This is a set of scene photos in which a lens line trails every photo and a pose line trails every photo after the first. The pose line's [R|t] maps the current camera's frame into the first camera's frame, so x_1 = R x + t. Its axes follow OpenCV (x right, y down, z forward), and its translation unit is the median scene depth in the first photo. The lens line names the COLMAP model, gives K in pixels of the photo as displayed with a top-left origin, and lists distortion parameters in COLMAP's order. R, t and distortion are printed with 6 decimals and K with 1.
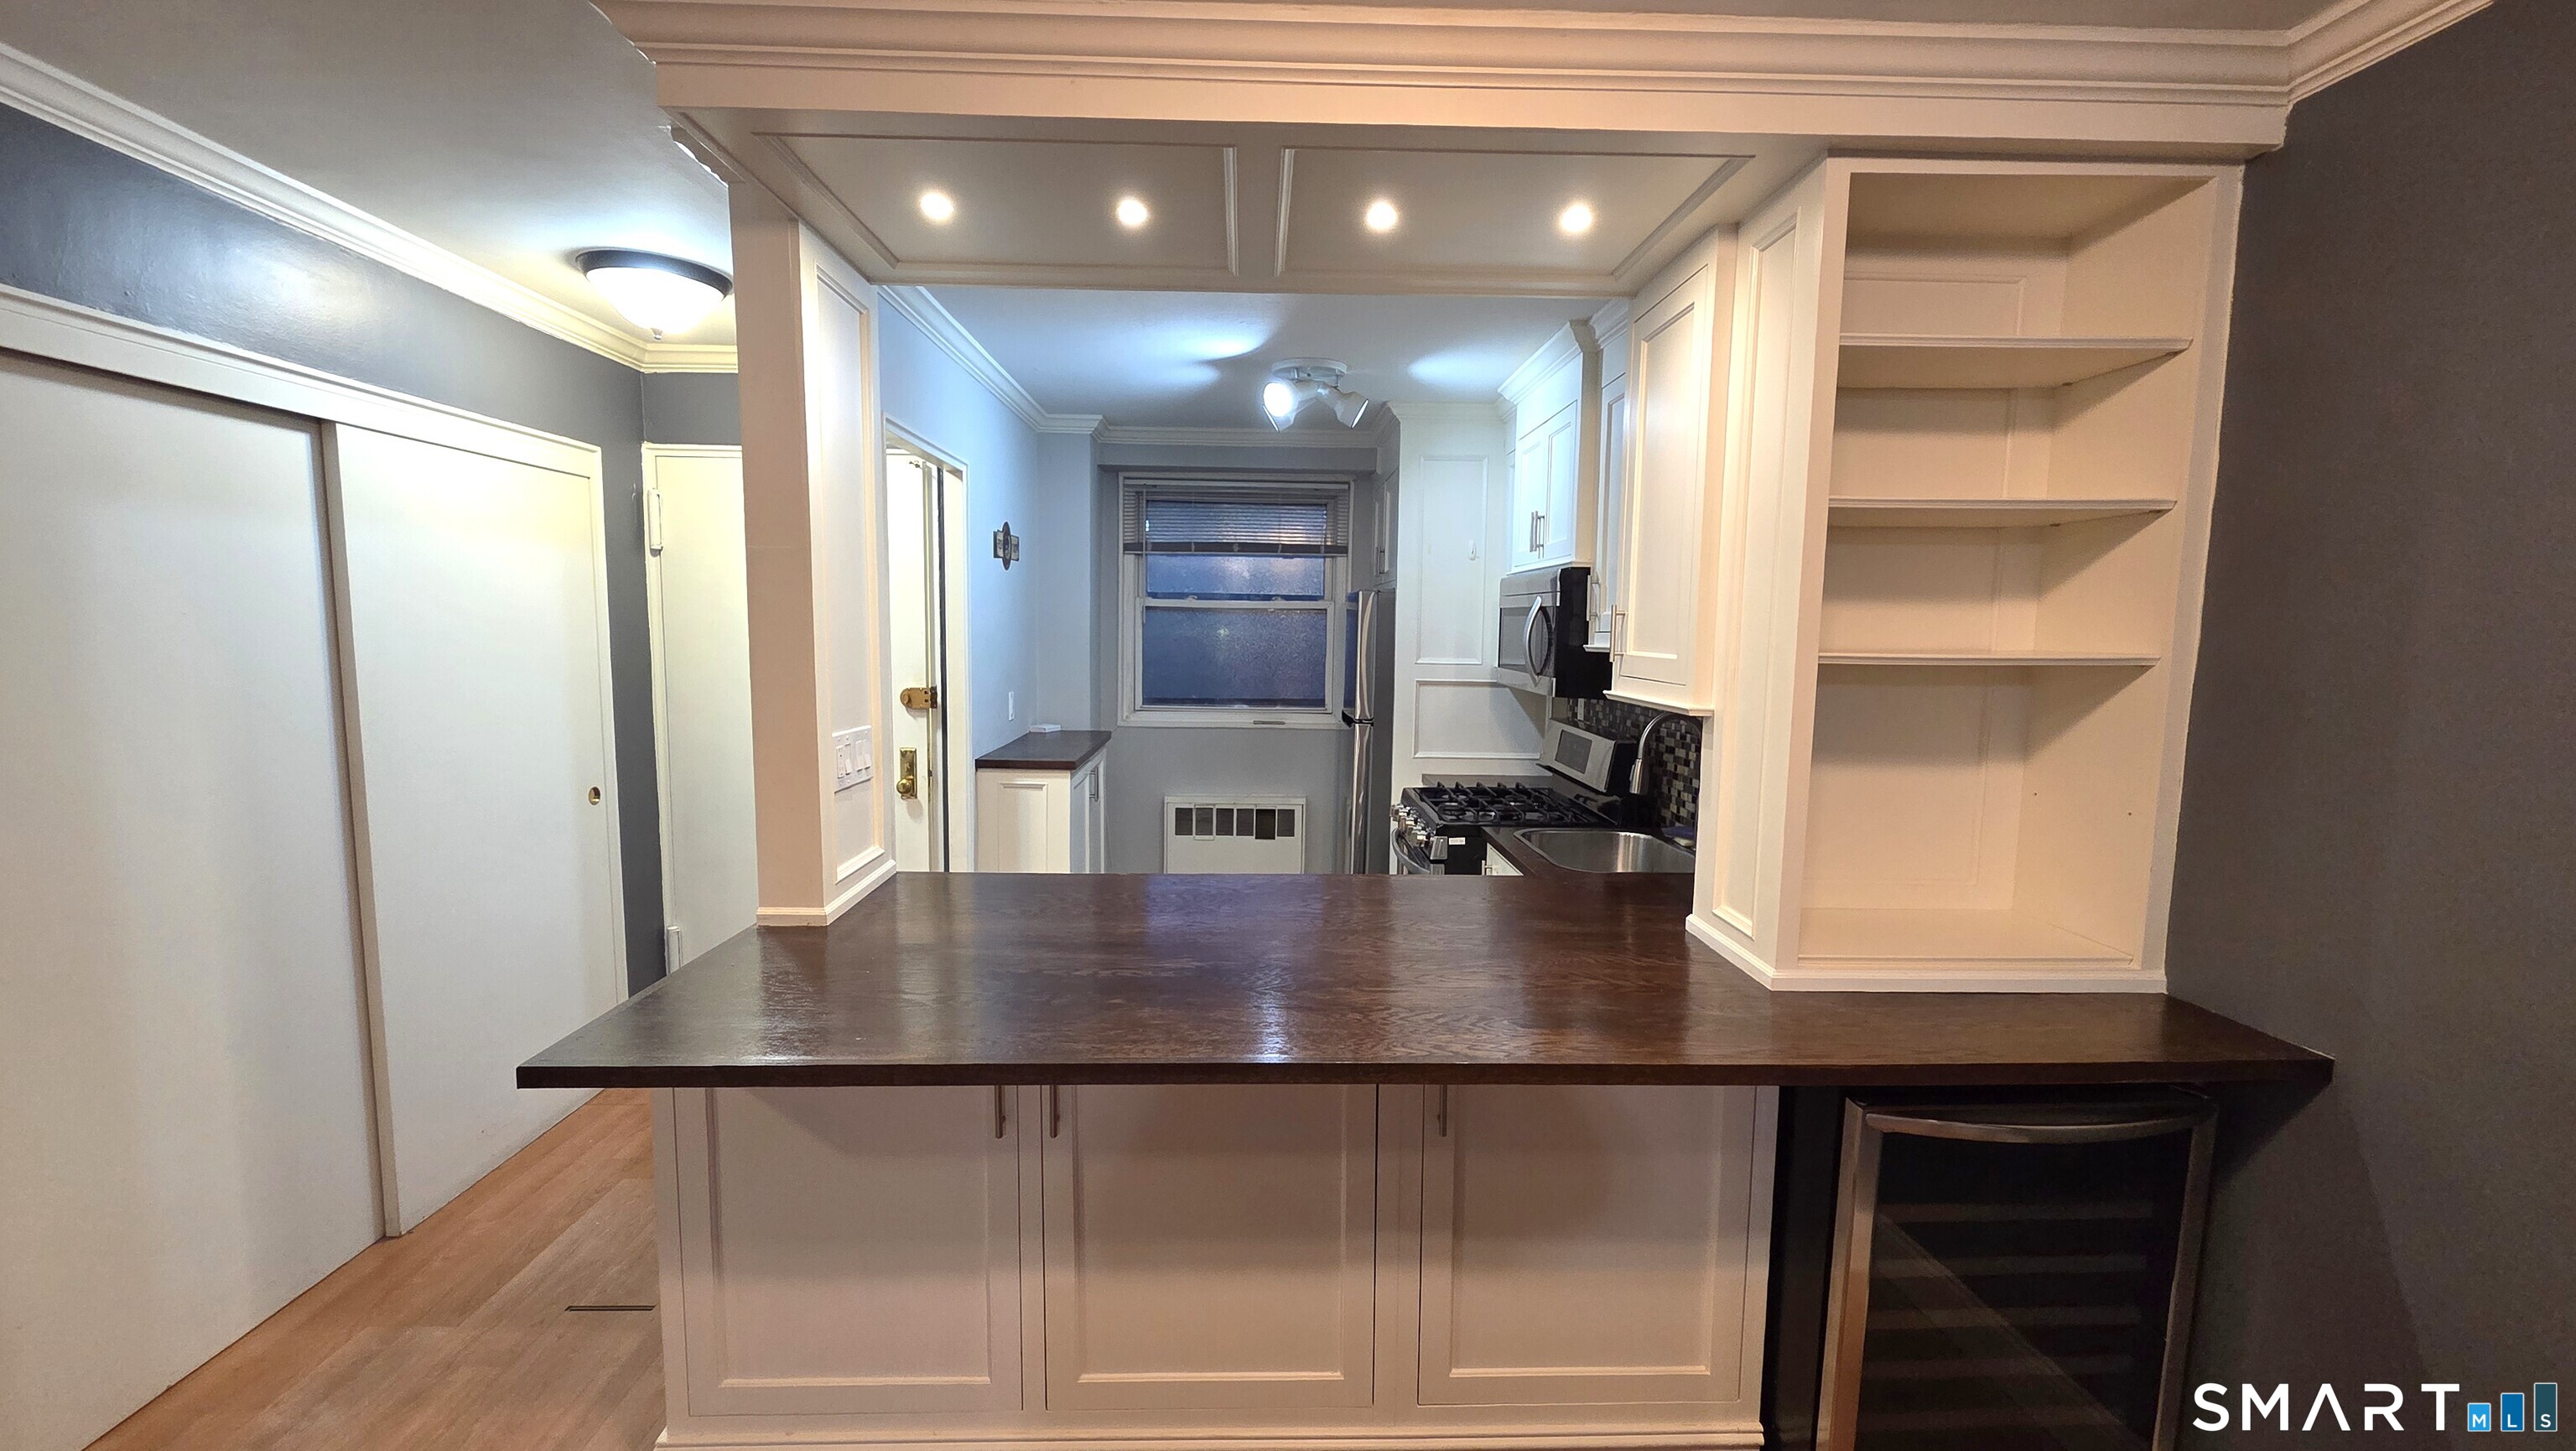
lens RADIAL K [[1053.2, 0, 1269.8], [0, 1053.2, 731.5], [0, 0, 1]] dist [0.001674, 0.000171]
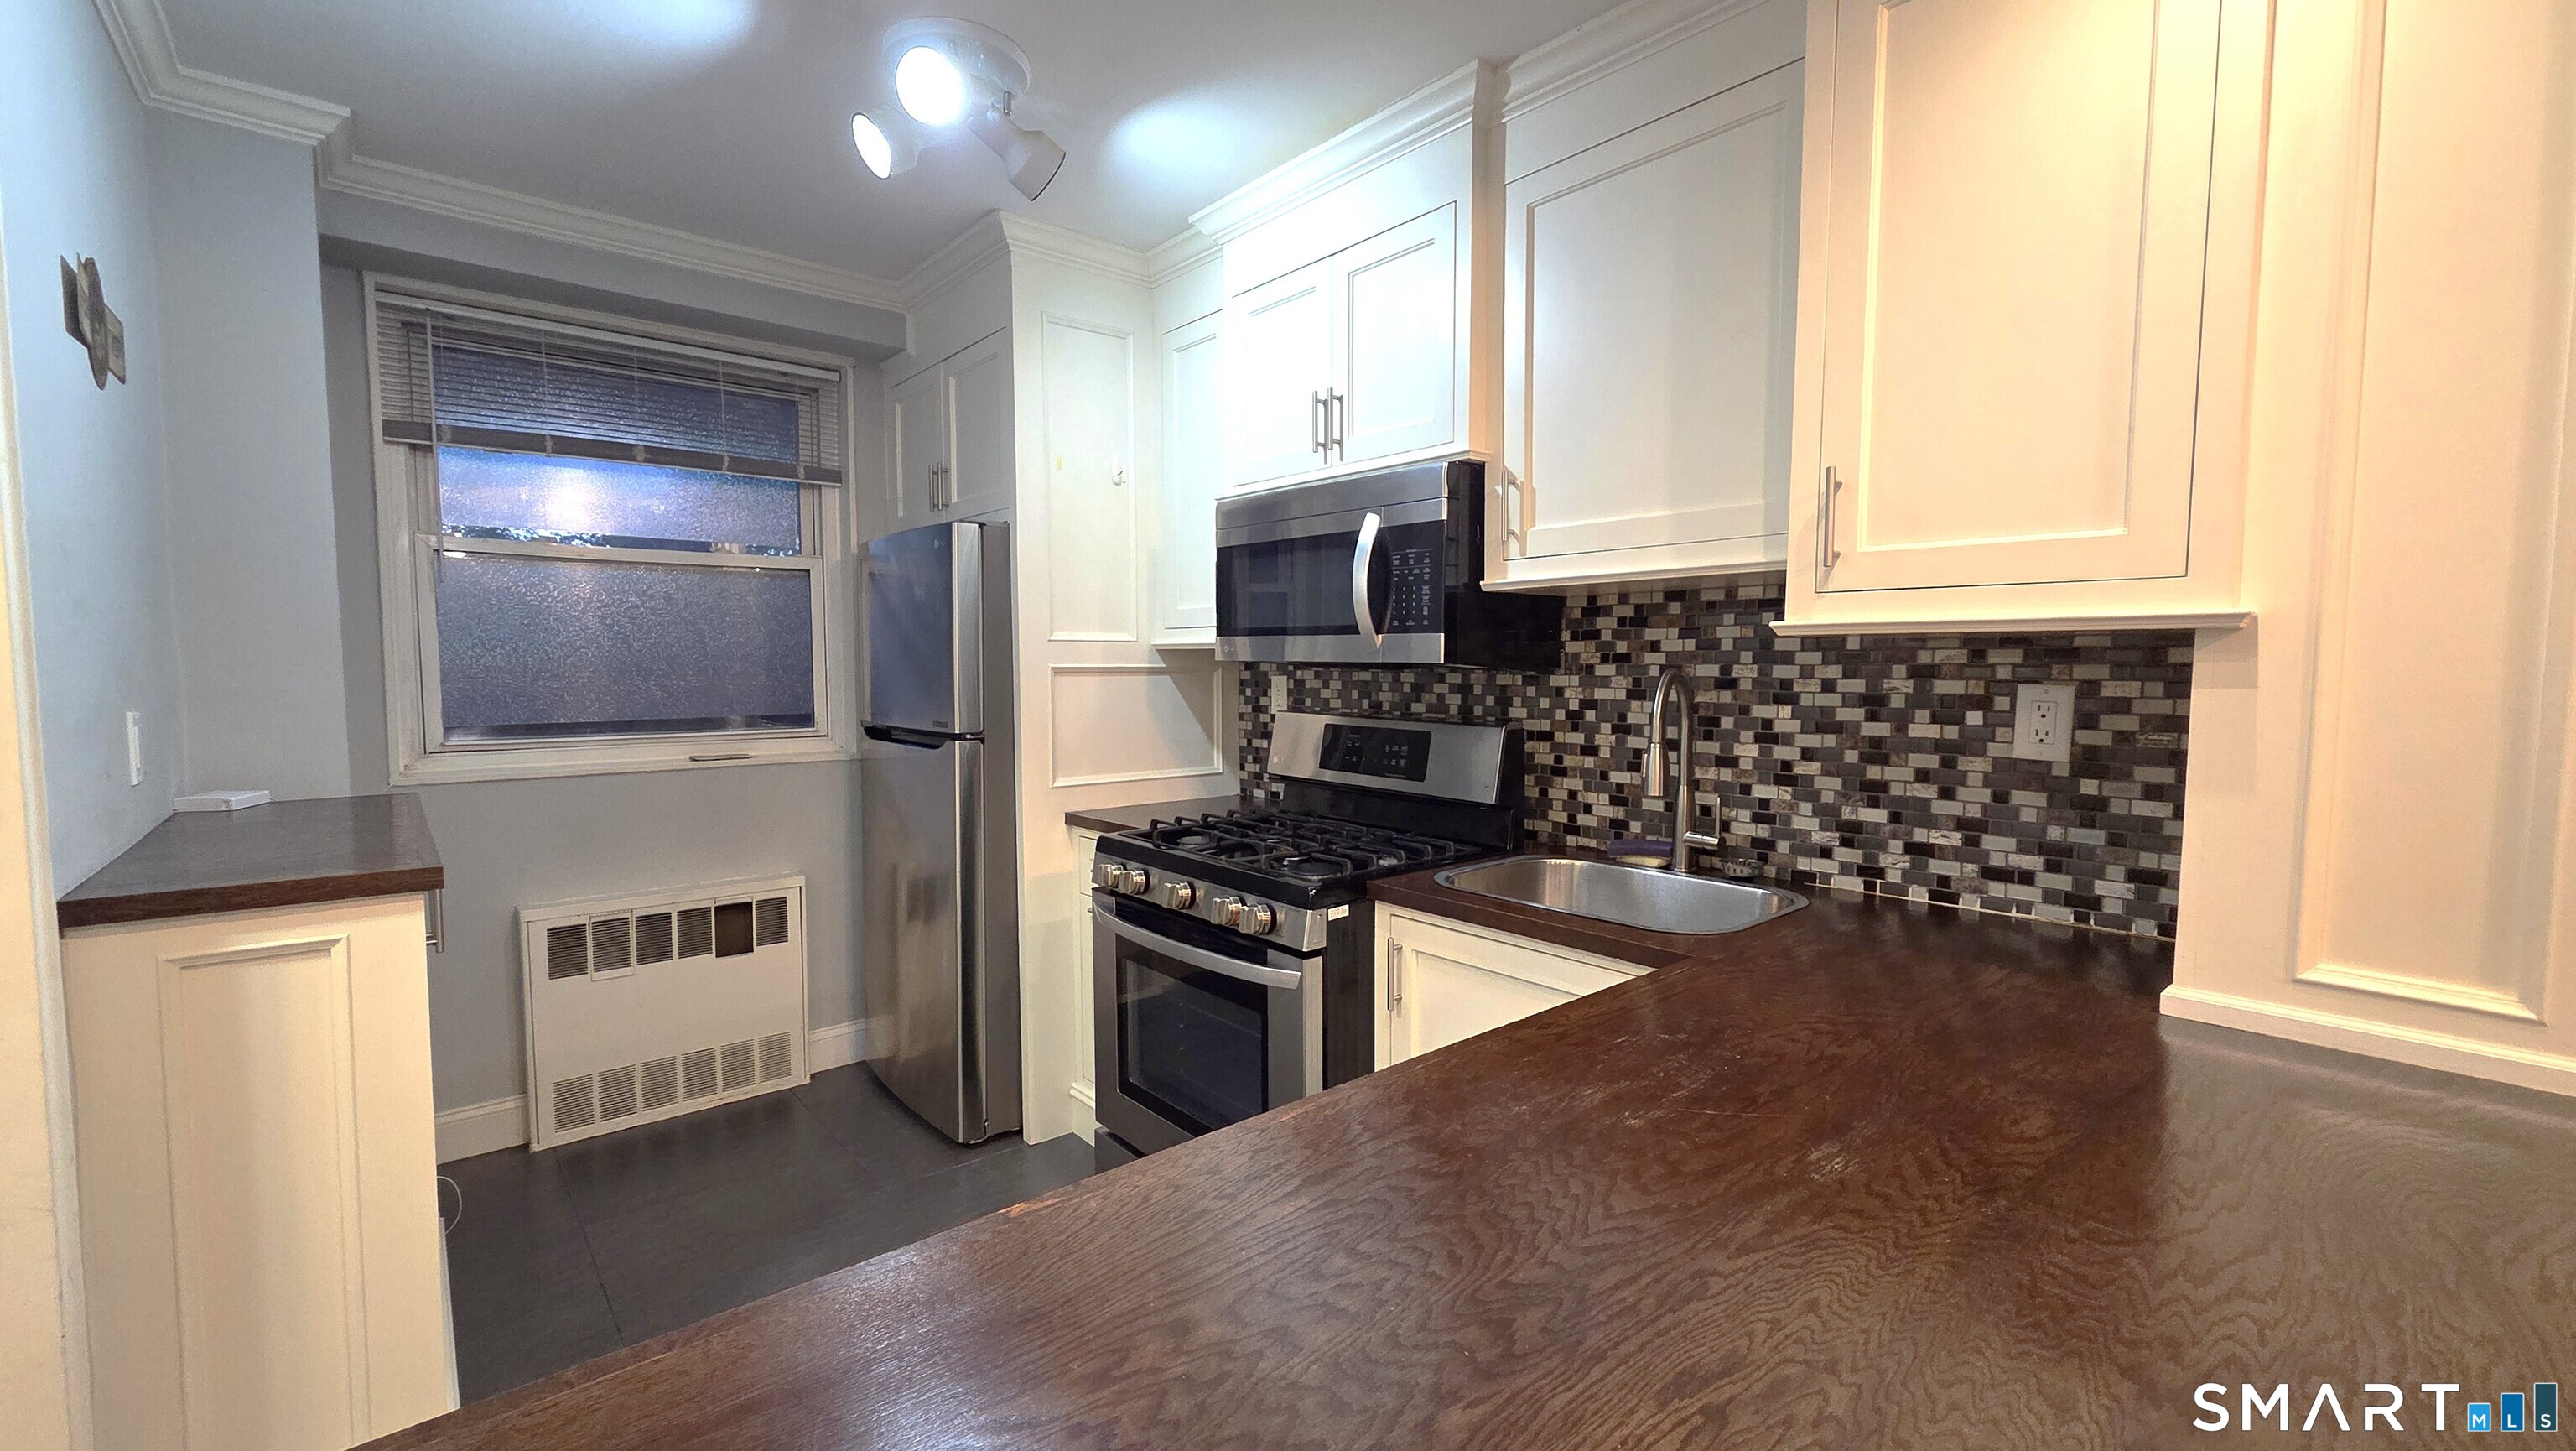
lens RADIAL K [[1053.2, 0, 1273.5], [0, 1053.2, 732.3], [0, 0, 1]] dist [0.001674, 0.000171]
pose [[0.777604, -0.057785, 0.626093, -0.201099], [0.074143, 0.997248, -0.000044, 0.001509], [-0.624368, 0.046455, 0.779748, 0.536597]]
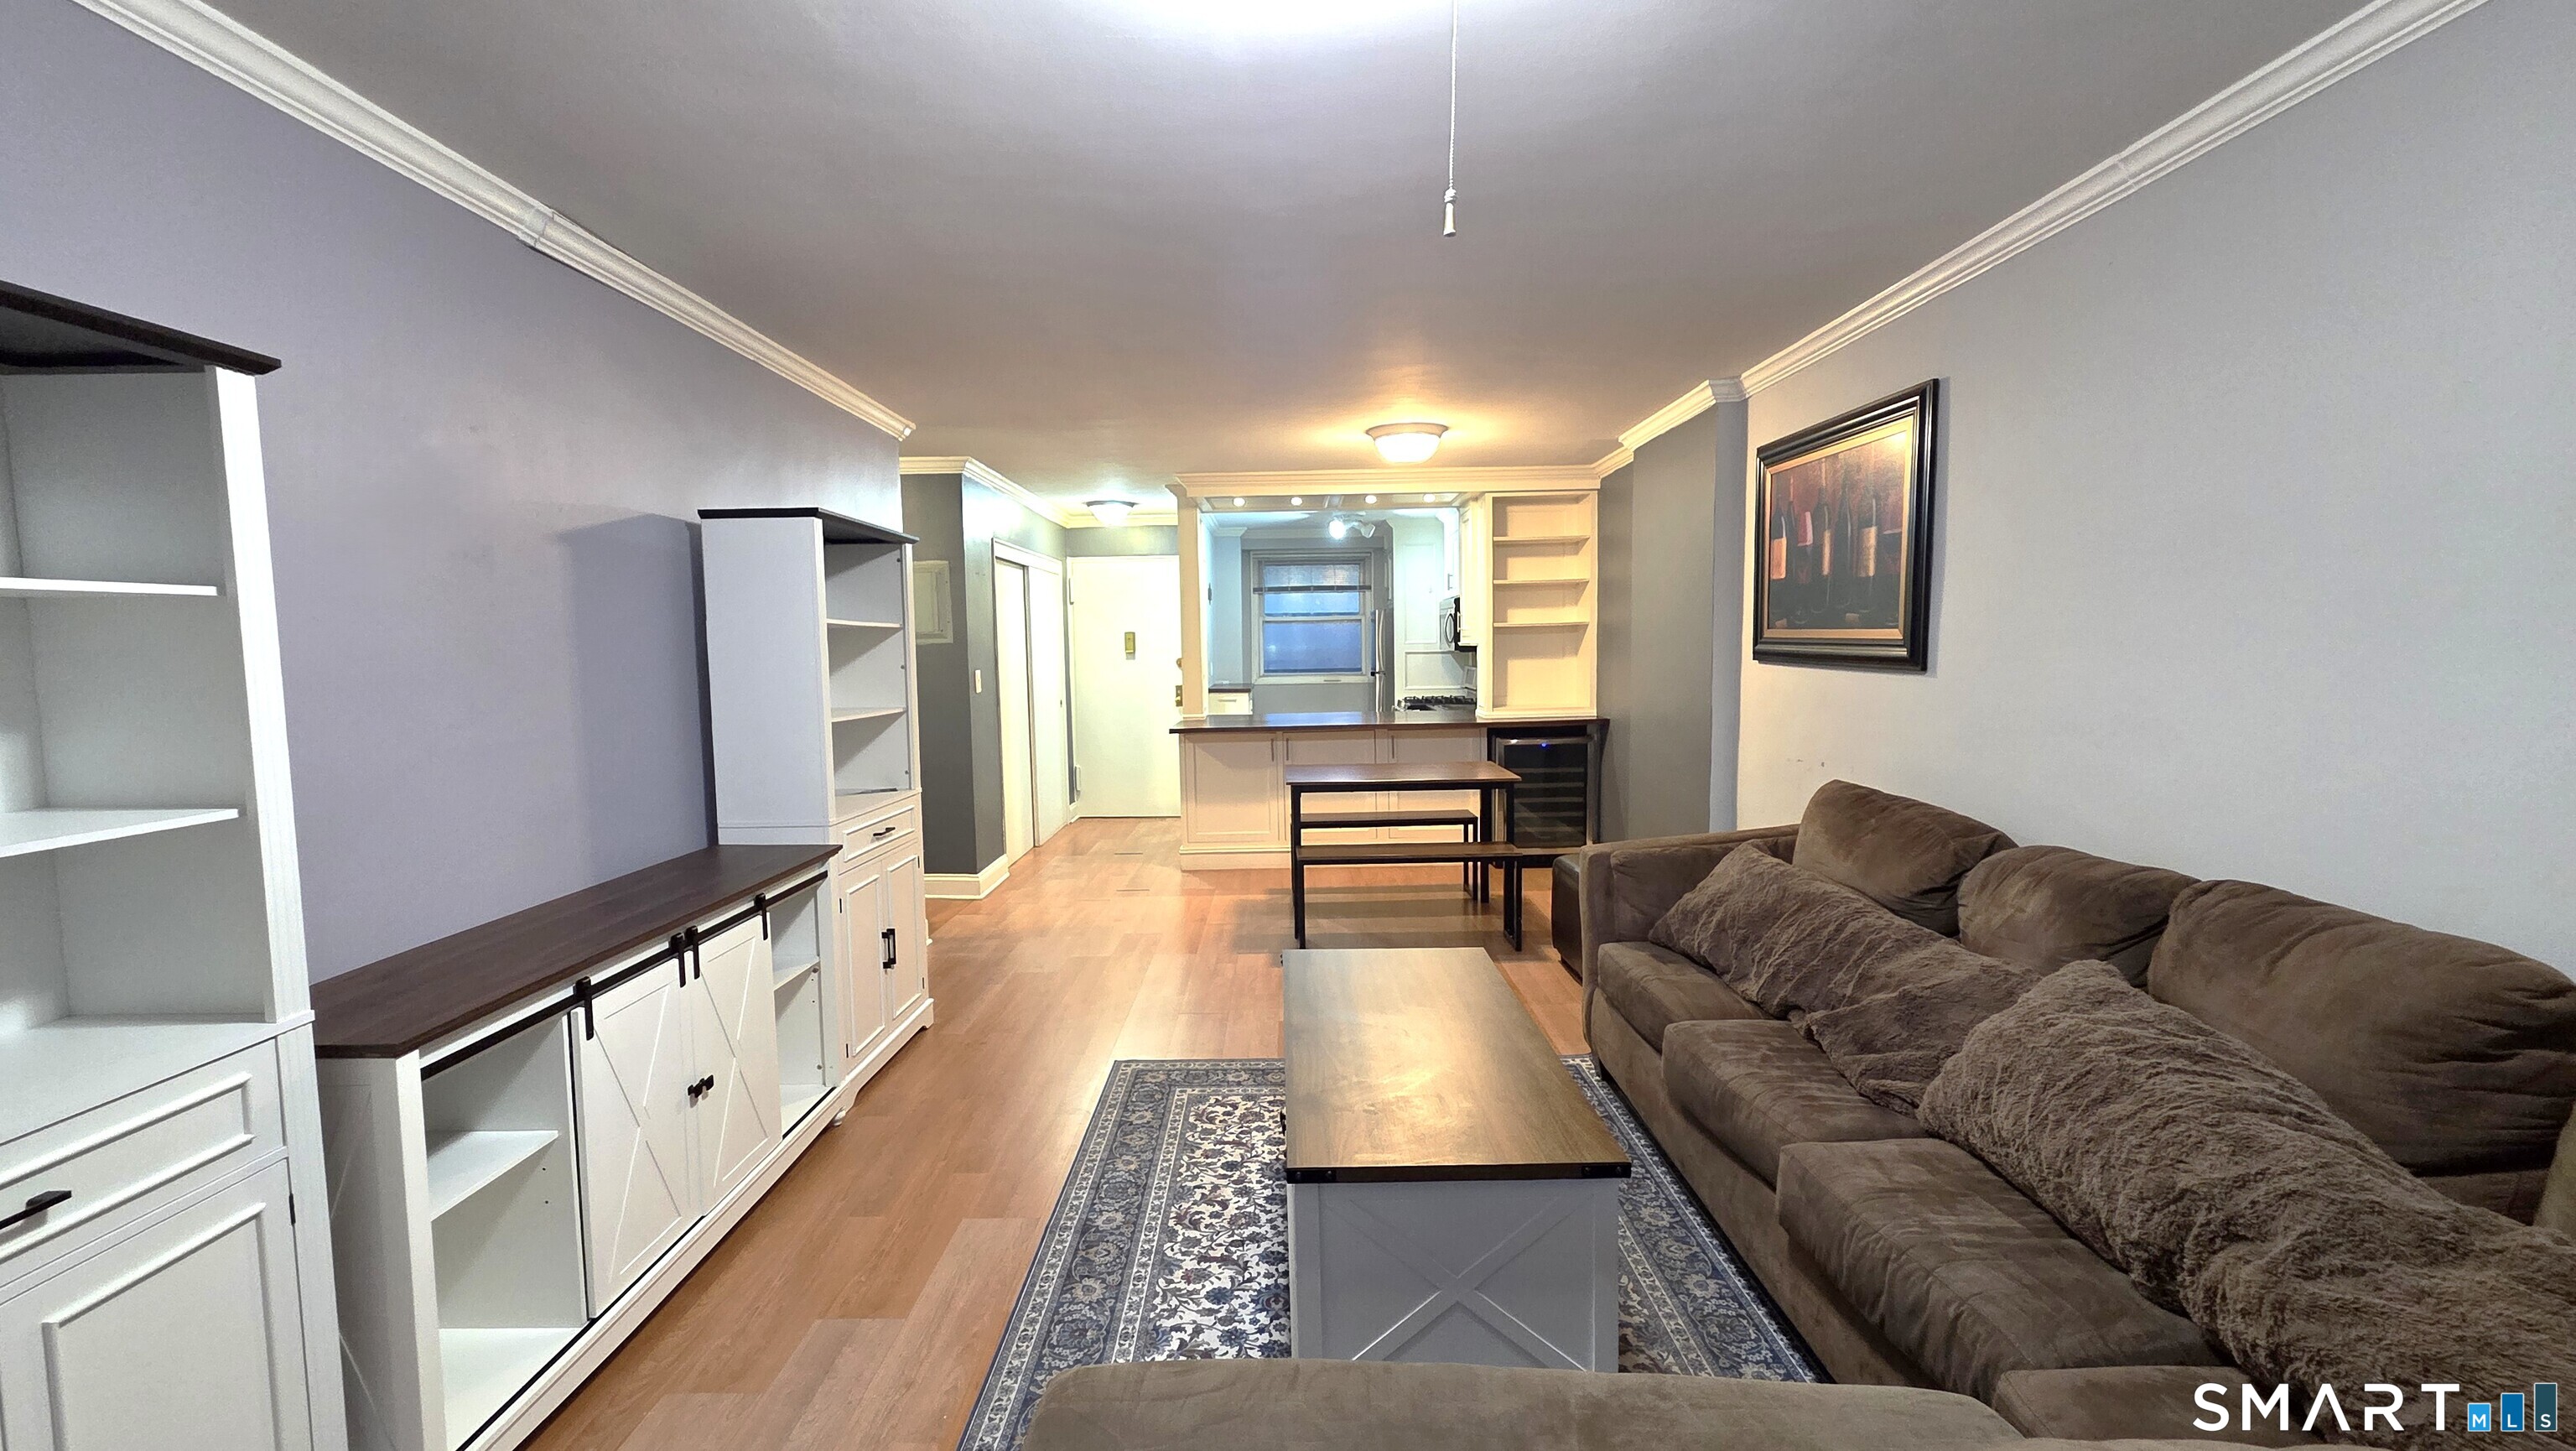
lens RADIAL K [[1053.2, 0, 1289.2], [0, 1053.2, 724.3], [0, 0, 1]] dist [0.001674, 0.000171]
pose [[0.999363, -0.027572, -0.022636, -0.057173], [0.026983, 0.999300, -0.025915, 0.179770], [0.023335, 0.025288, 0.999408, -1.363795]]
